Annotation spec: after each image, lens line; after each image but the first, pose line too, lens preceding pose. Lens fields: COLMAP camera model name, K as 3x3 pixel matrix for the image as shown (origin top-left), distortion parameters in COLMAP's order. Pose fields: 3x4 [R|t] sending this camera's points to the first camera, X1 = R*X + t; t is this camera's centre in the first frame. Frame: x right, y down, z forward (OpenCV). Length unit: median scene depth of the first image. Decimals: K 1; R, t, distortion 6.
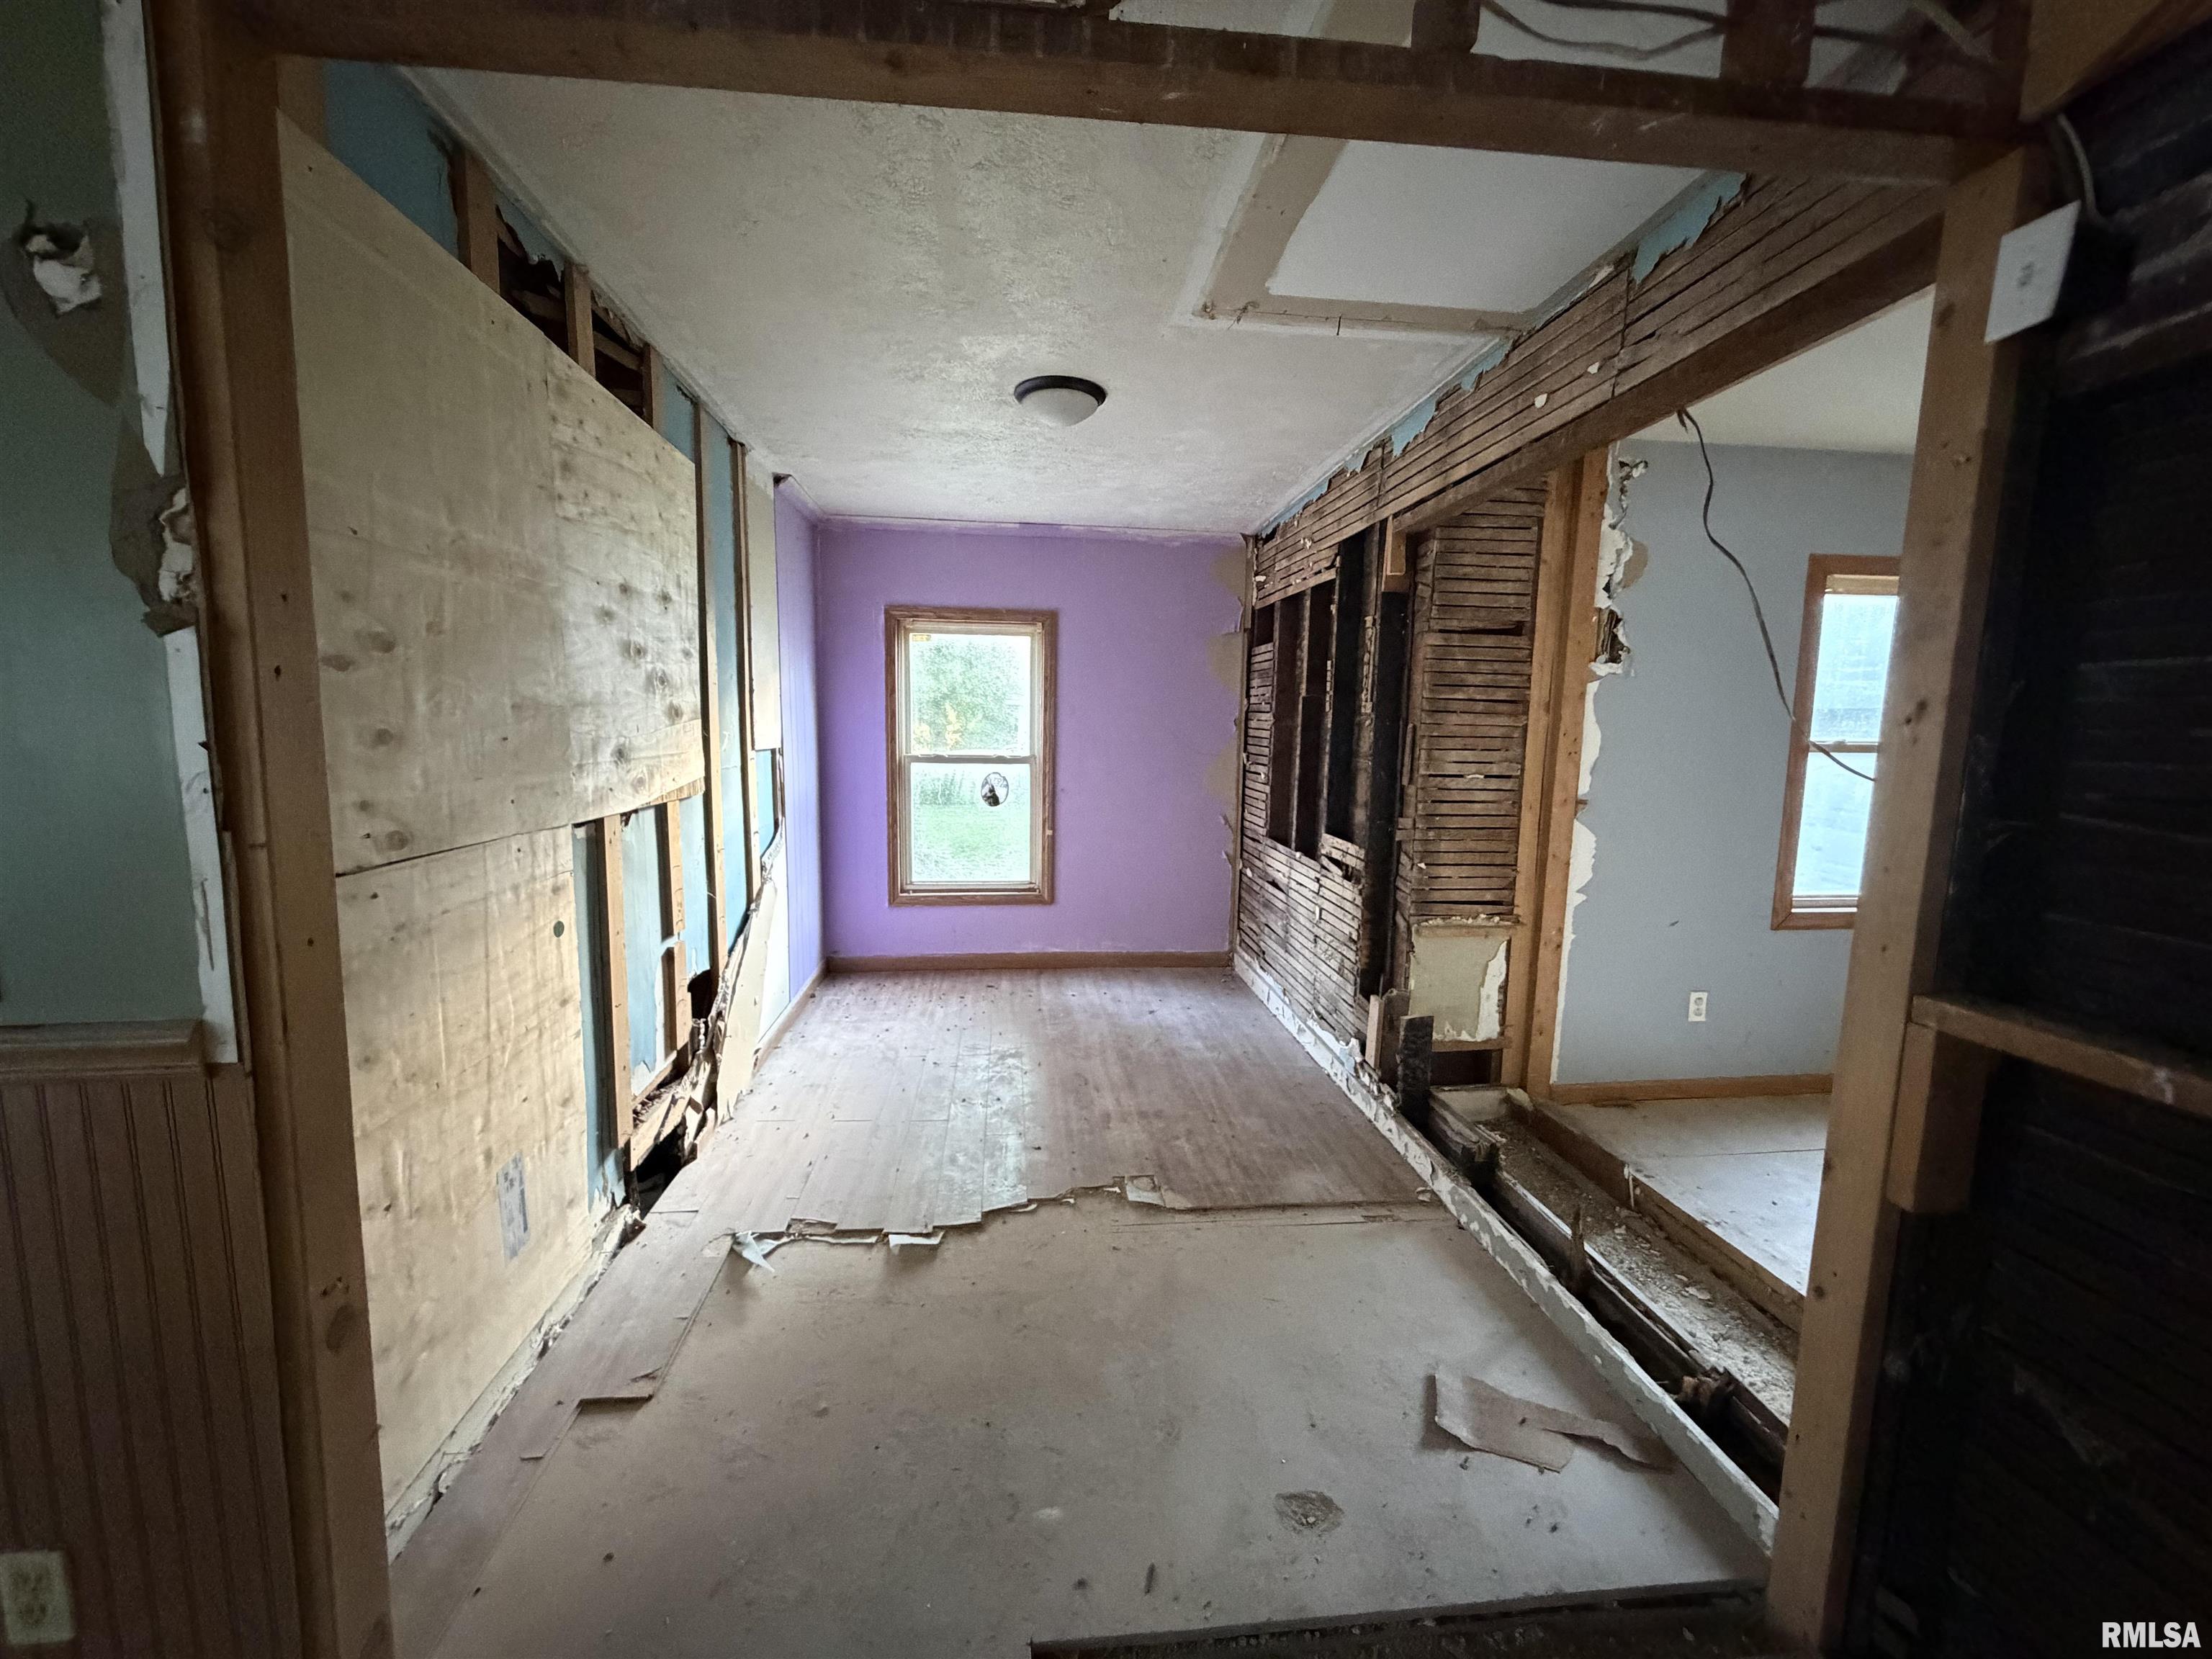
lens RADIAL K [[882.8, 0, 1098.9], [0, 882.8, 828.5], [0, 0, 1]] dist [0.000351, 0.000461]
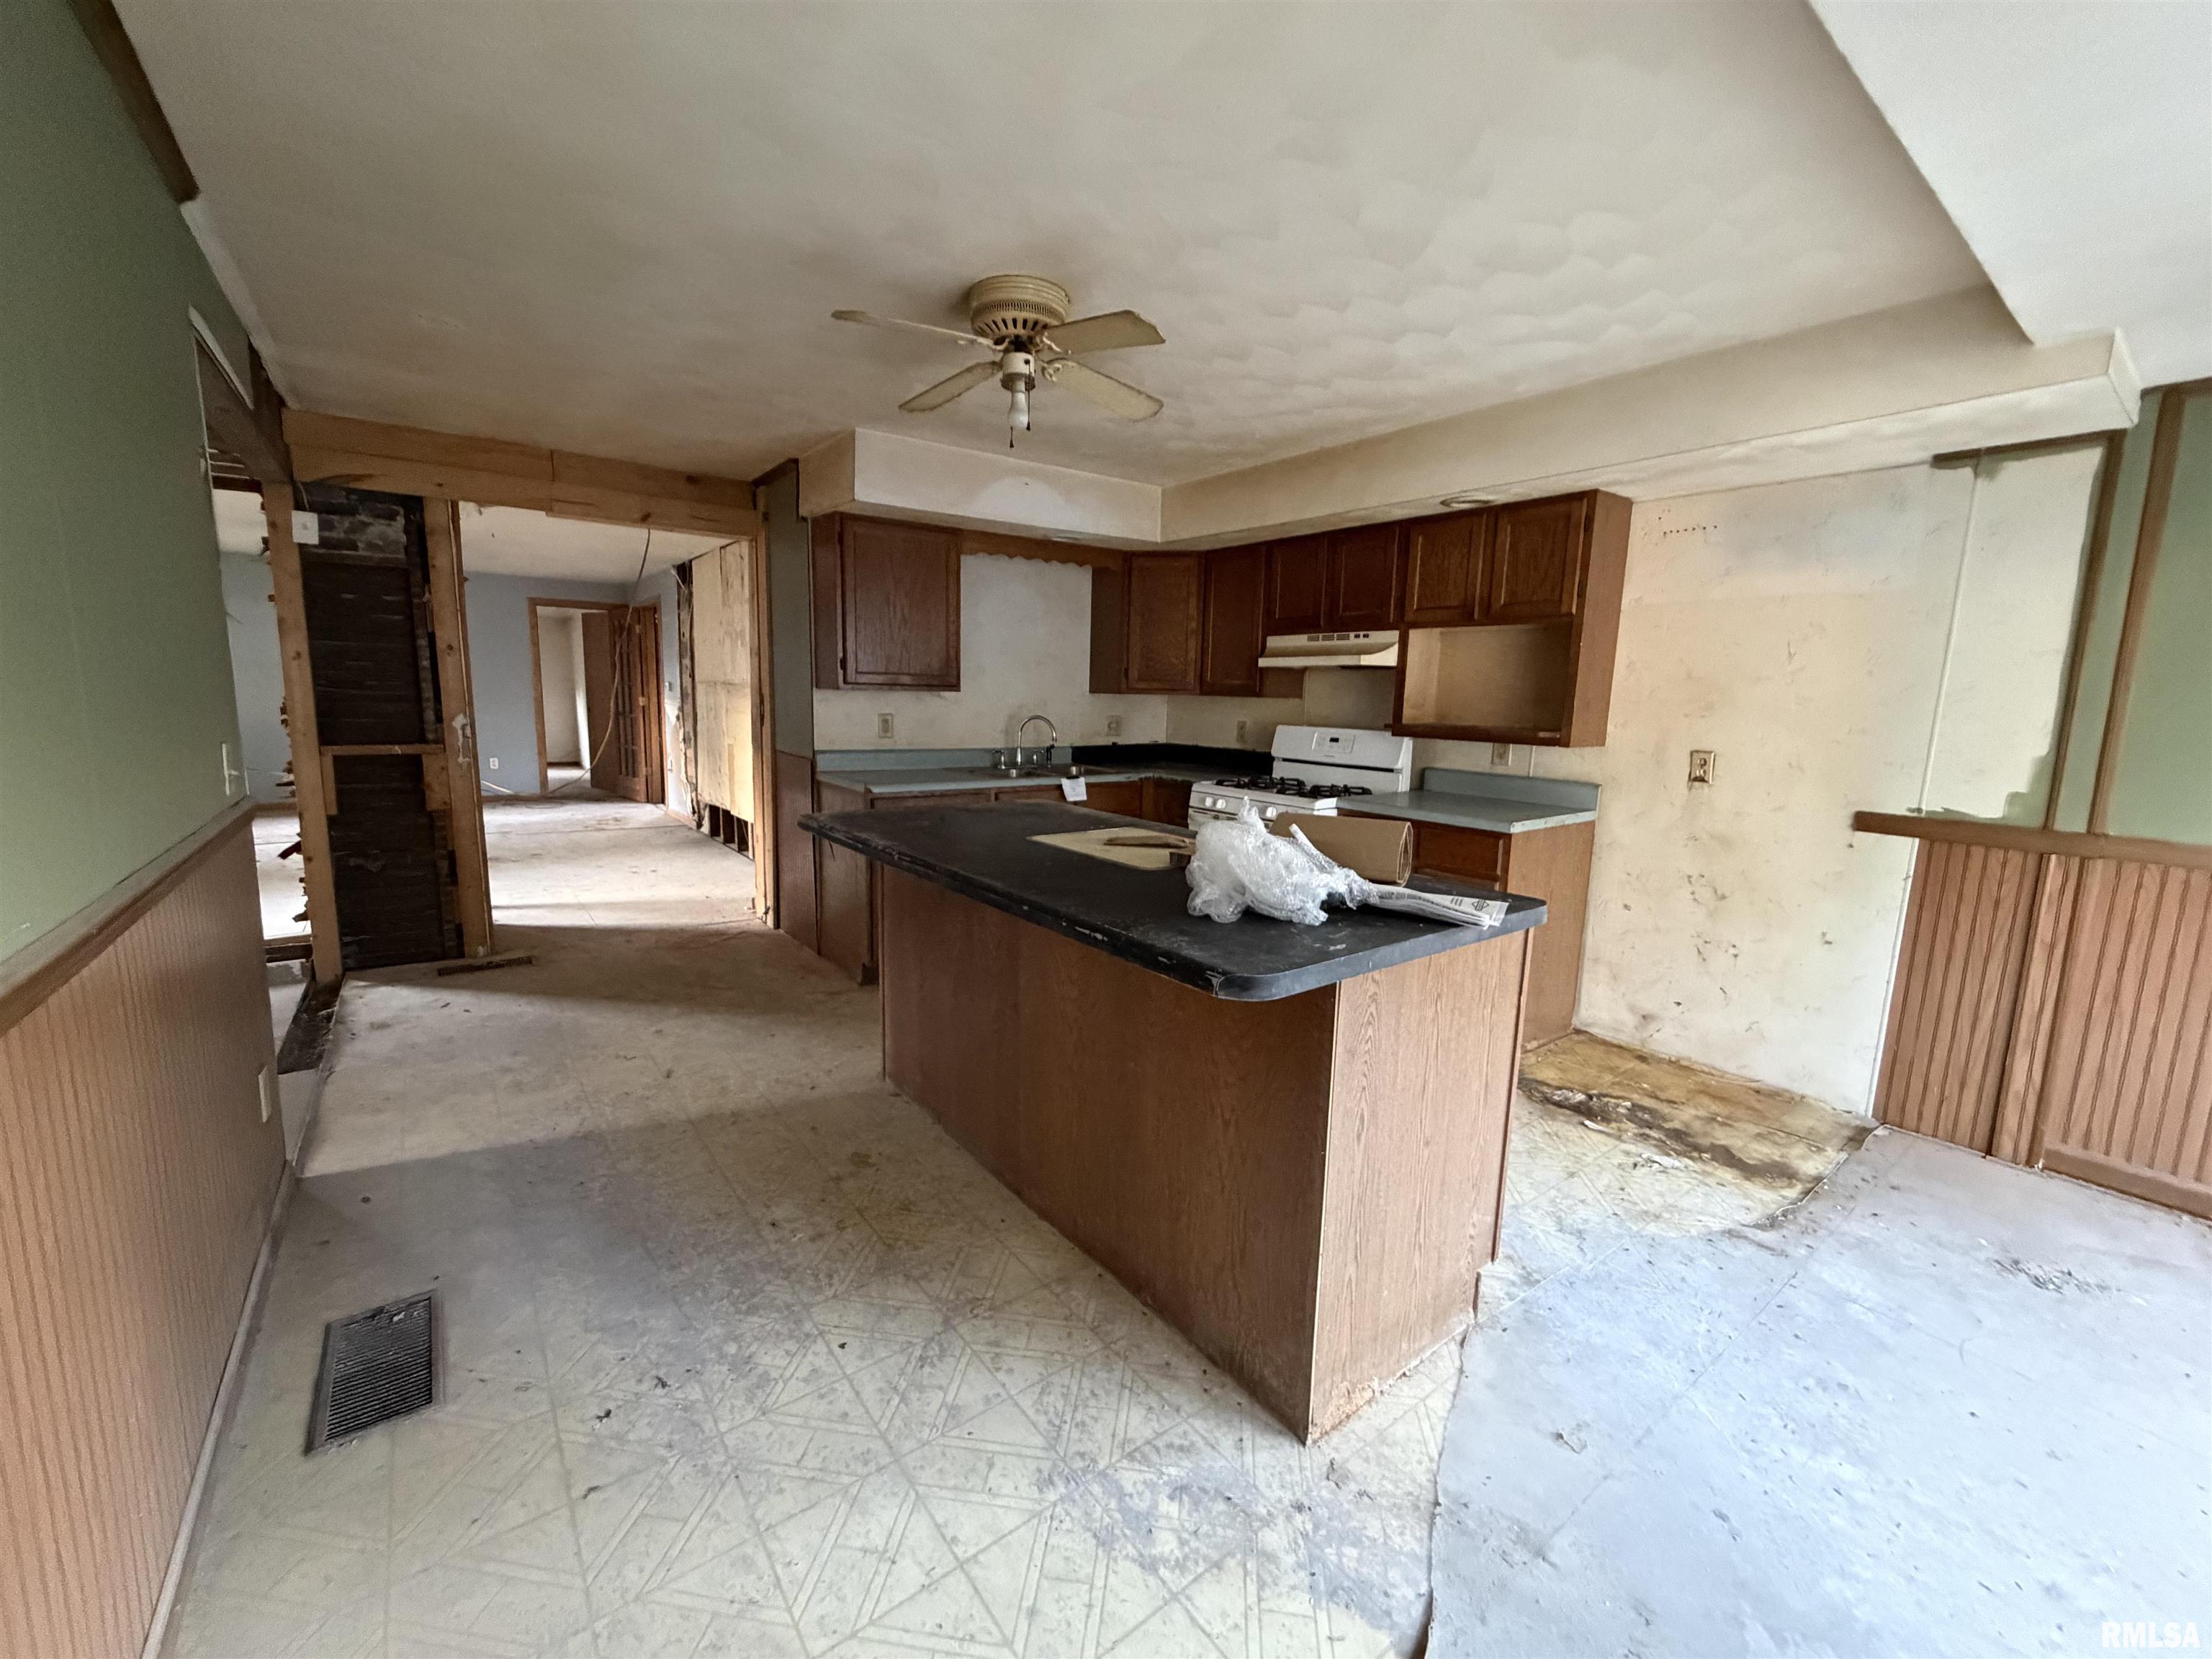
lens RADIAL K [[882.8, 0, 1098.9], [0, 882.8, 828.5], [0, 0, 1]] dist [0.000351, 0.000461]
pose [[-0.510271, -0.160091, 0.844982, -1.404212], [0.066686, 0.972198, 0.224464, -0.020741], [-0.857424, 0.170886, -0.485409, 0.086494]]
